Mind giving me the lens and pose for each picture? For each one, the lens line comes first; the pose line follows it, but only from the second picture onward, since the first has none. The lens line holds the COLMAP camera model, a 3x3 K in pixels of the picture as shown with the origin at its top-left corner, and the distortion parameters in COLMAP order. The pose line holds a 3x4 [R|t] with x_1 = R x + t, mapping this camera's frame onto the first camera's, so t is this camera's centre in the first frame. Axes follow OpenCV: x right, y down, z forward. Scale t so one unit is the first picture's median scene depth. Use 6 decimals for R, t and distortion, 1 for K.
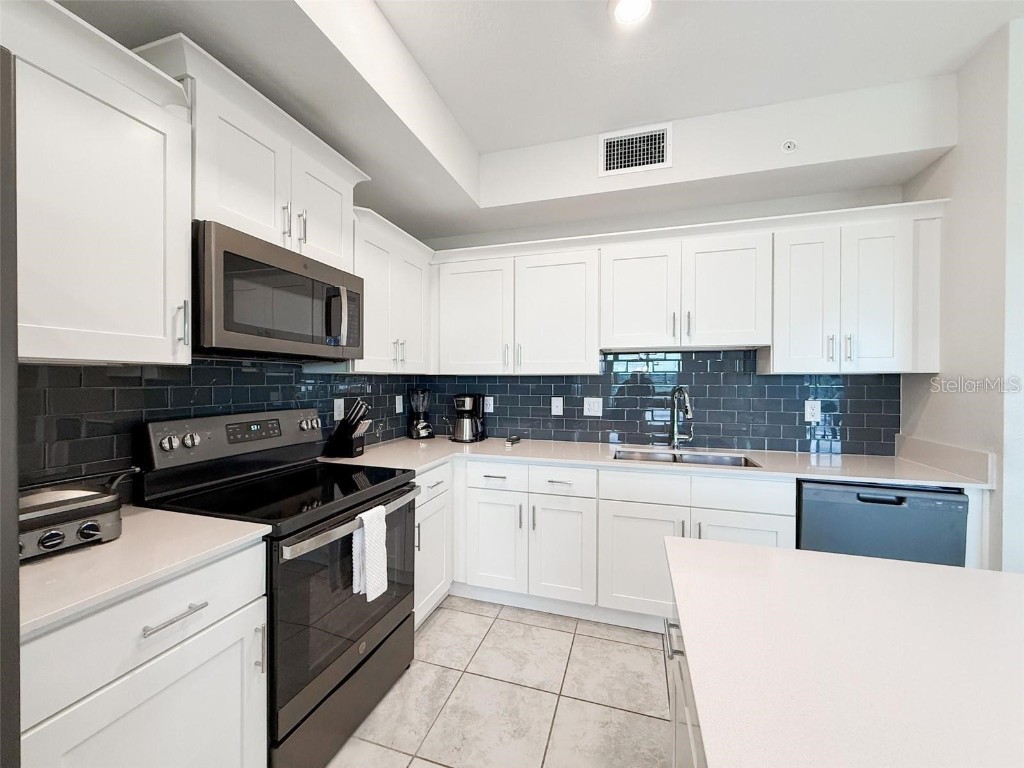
lens RADIAL K [[409.4, 0, 508.2], [0, 409.4, 384.8], [0, 0, 1]] dist [-0.000109, -0.000397]
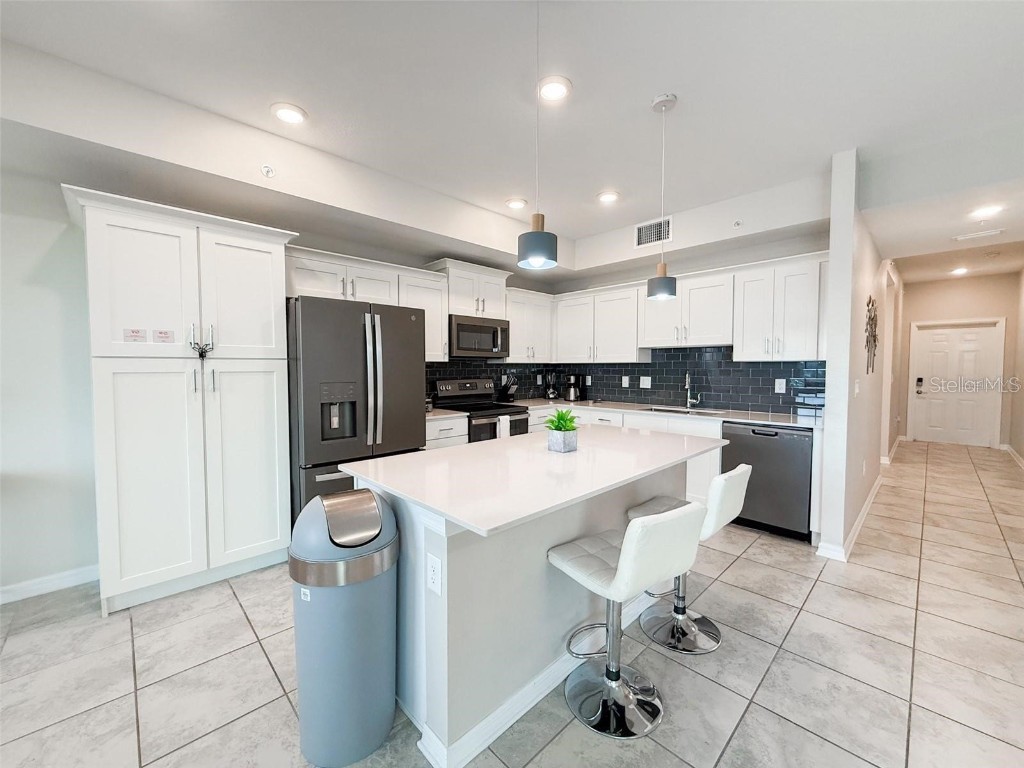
lens RADIAL K [[409.4, 0, 507.1], [0, 409.4, 384.8], [0, 0, 1]] dist [-0.000109, -0.000397]
pose [[0.876412, 0.017764, -0.481235, 0.649322], [-0.001226, 0.999398, 0.034658, 0.010144], [0.481561, -0.029785, 0.875906, -0.880931]]
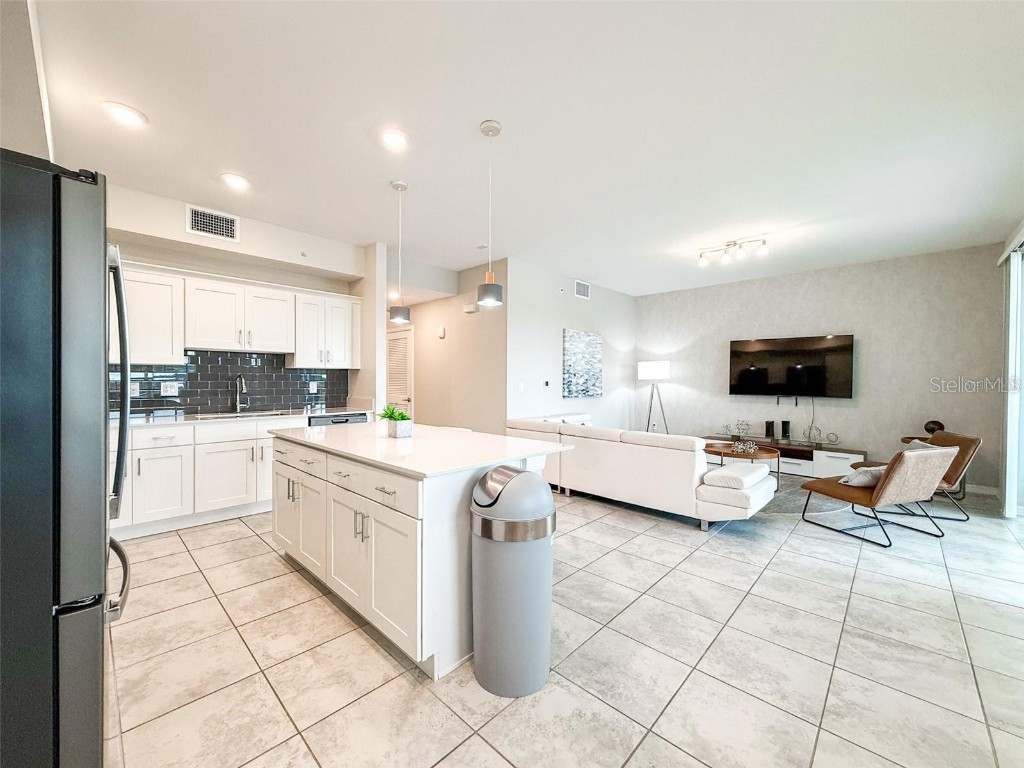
lens RADIAL K [[409.4, 0, 511.3], [0, 409.4, 383.0], [0, 0, 1]] dist [-0.000109, -0.000397]
pose [[0.436839, -0.007498, 0.899509, -0.656751], [0.003572, 0.999972, 0.006601, 0.037520], [-0.899533, 0.000329, 0.436853, -0.772313]]
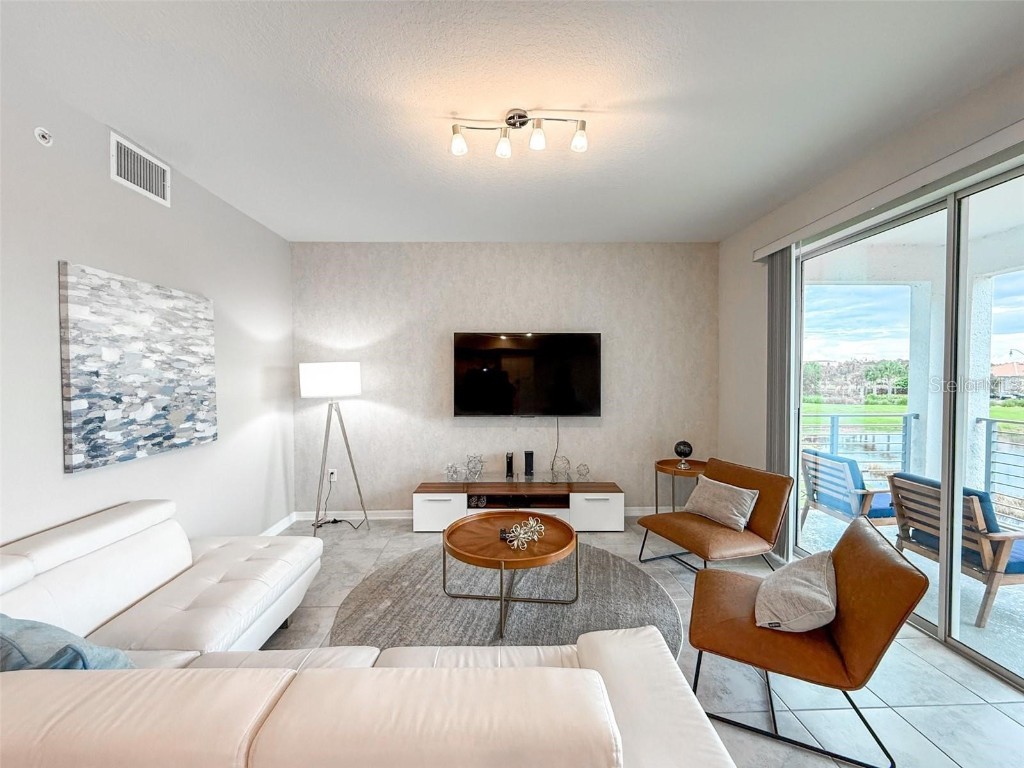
lens RADIAL K [[409.4, 0, 505.0], [0, 409.4, 383.7], [0, 0, 1]] dist [-0.000109, -0.000397]
pose [[-0.323233, -0.019169, 0.946125, 0.781513], [0.013260, 0.999605, 0.024783, -0.047409], [-0.946226, 0.020556, -0.322852, -0.519239]]
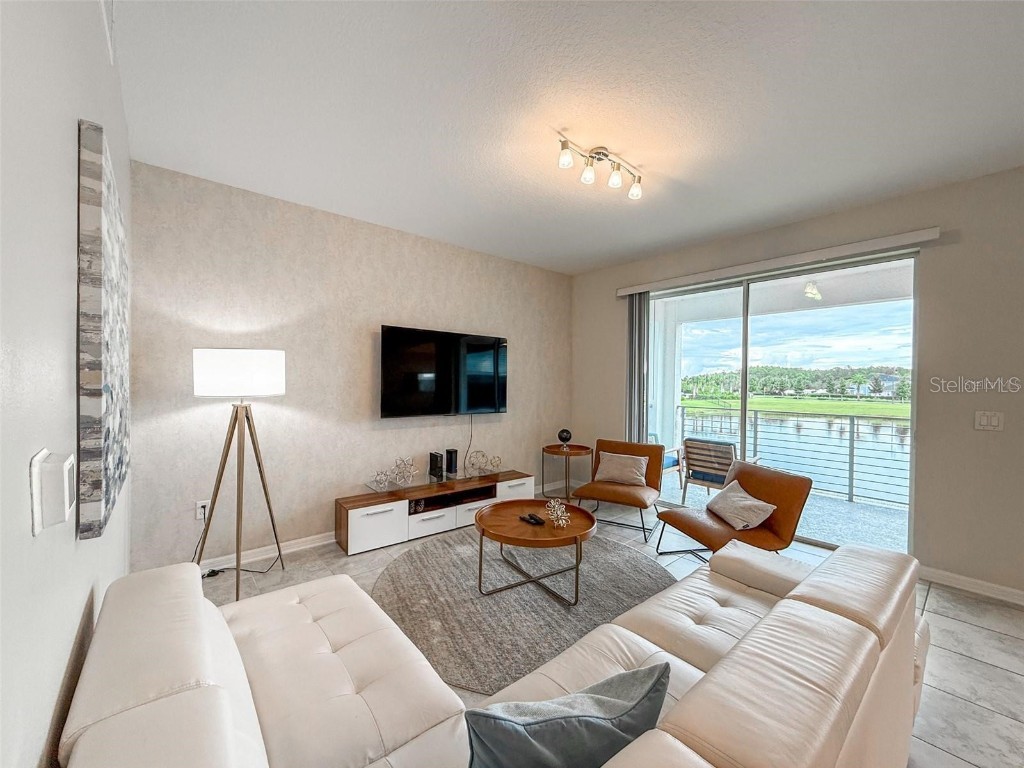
lens RADIAL K [[409.4, 0, 501.2], [0, 409.4, 383.7], [0, 0, 1]] dist [-0.000109, -0.000397]
pose [[-0.844106, -0.013885, 0.535997, 1.304960], [-0.006782, 0.999861, 0.015221, -0.024196], [-0.536134, 0.009213, -0.844083, 0.241223]]
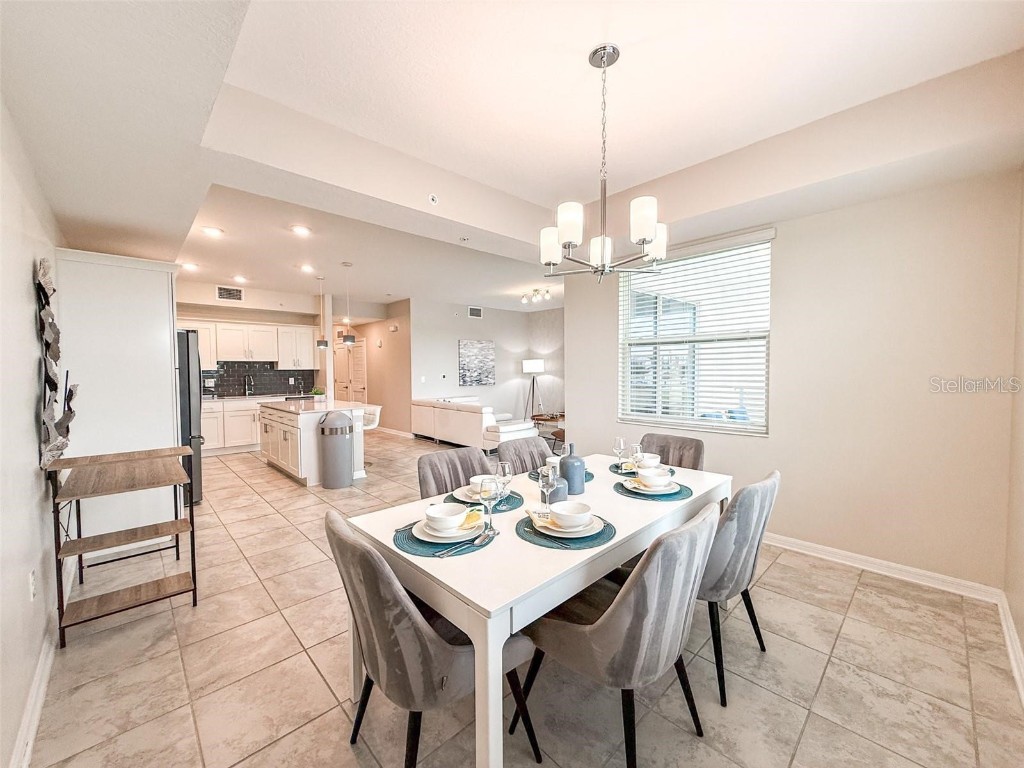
lens RADIAL K [[409.4, 0, 512.0], [0, 409.4, 381.5], [0, 0, 1]] dist [-0.000109, -0.000397]
pose [[0.479127, -0.031251, 0.877189, -1.402203], [0.016612, 0.999510, 0.026536, 0.011657], [-0.877588, 0.001858, 0.479411, -2.317749]]
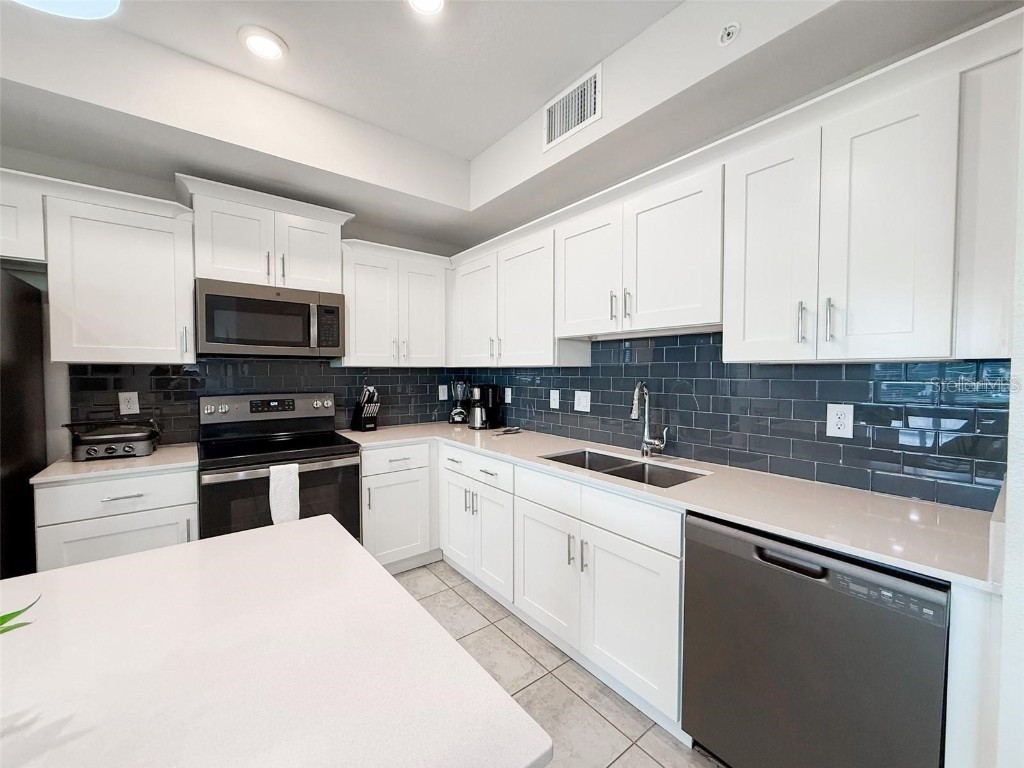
lens RADIAL K [[409.4, 0, 507.9], [0, 409.4, 384.7], [0, 0, 1]] dist [-0.000109, -0.000397]
pose [[0.820992, 0.017811, -0.570661, 0.753290], [-0.005013, 0.999700, 0.023990, -0.005006], [0.570917, -0.016834, 0.820835, 0.202004]]
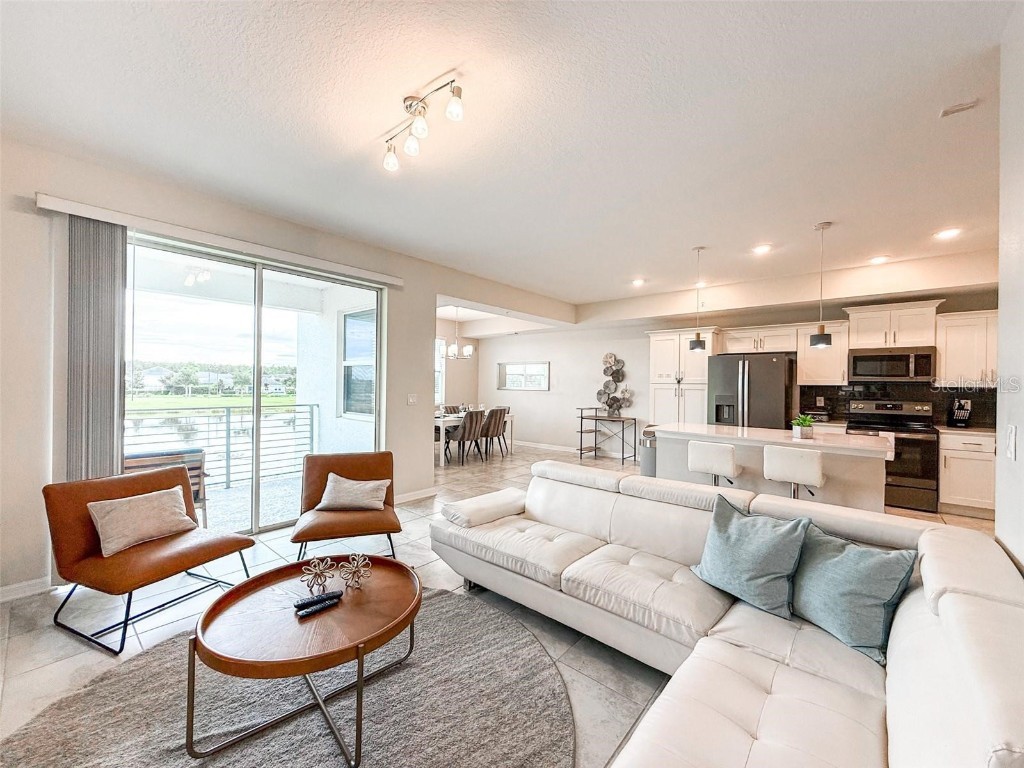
lens RADIAL K [[409.4, 0, 512.5], [0, 409.4, 385.8], [0, 0, 1]] dist [-0.000109, -0.000397]
pose [[-0.390919, -0.002227, -0.920423, 2.467079], [-0.020956, 0.999759, 0.006481, -0.001701], [0.920187, 0.021822, -0.390871, -0.264078]]
